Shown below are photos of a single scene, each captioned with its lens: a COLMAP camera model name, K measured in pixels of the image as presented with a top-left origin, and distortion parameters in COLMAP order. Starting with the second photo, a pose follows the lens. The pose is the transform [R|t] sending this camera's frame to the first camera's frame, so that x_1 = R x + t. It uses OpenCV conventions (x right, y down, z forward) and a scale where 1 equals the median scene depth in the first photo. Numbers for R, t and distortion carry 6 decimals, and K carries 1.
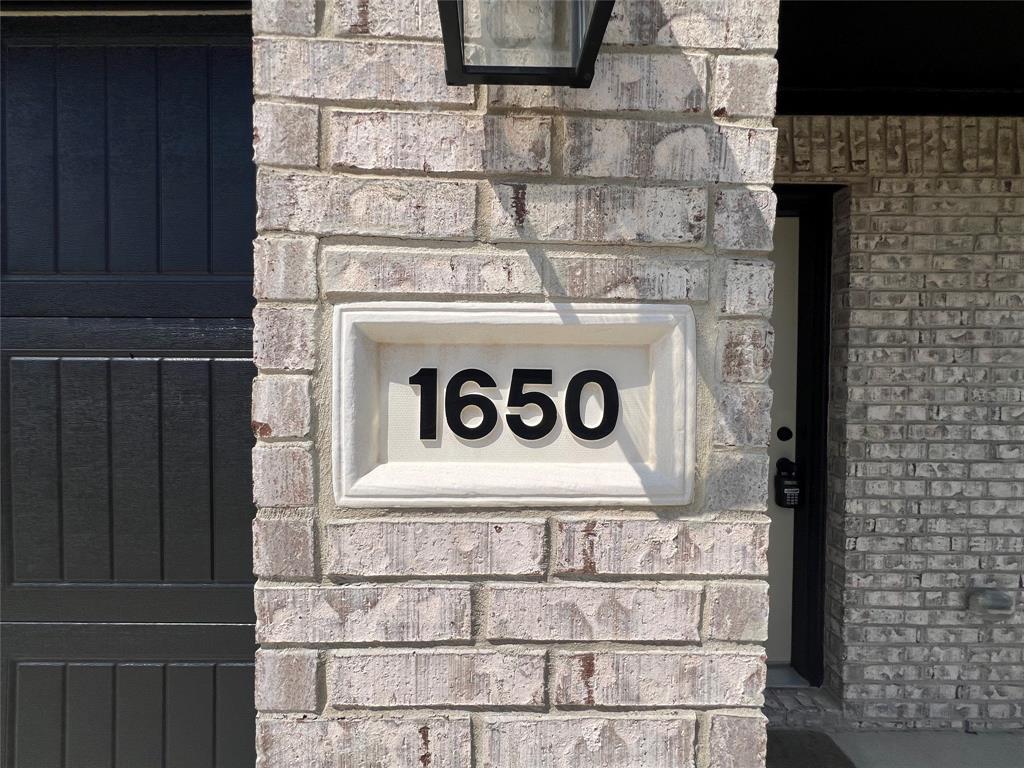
lens RADIAL K [[409.5, 0, 512.0], [0, 409.5, 384.0], [0, 0, 1]] dist [-0.000692, -0.000183]
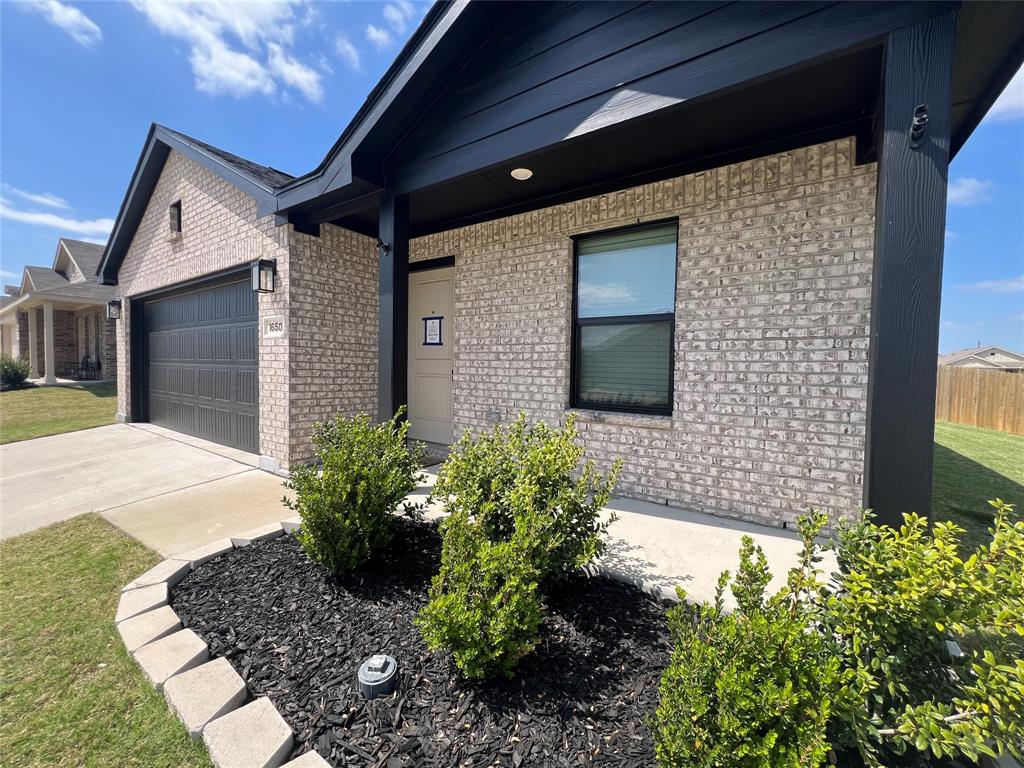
lens RADIAL K [[404.4, 0, 512.0], [0, 404.4, 384.0], [0, 0, 1]] dist [-0.002248, -0.000045]
pose [[0.827792, 0.033921, -0.560009, 2.604994], [-0.022909, 0.999382, 0.026671, 0.264485], [0.560568, -0.009248, 0.828057, -0.955882]]
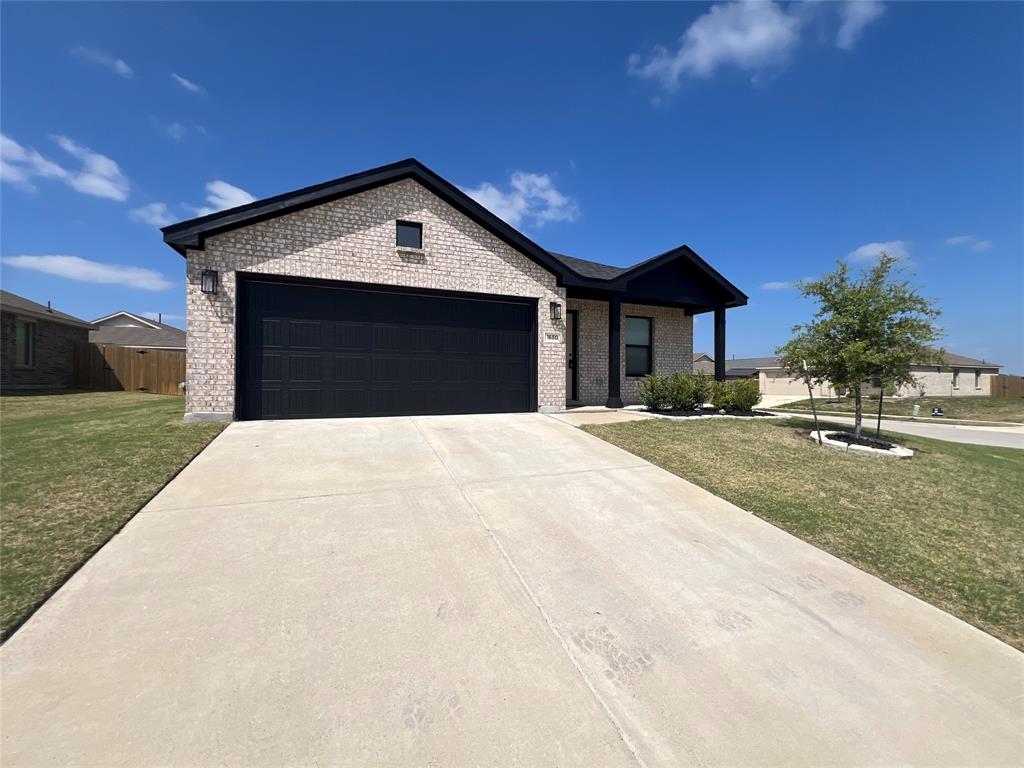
lens RADIAL K [[404.4, 0, 512.0], [0, 404.4, 384.0], [0, 0, 1]] dist [-0.002248, -0.000045]
pose [[0.920620, -0.005174, 0.390425, -2.282424], [0.010812, 0.999867, -0.012245, 0.614671], [-0.390309, 0.015494, 0.920553, -3.877058]]
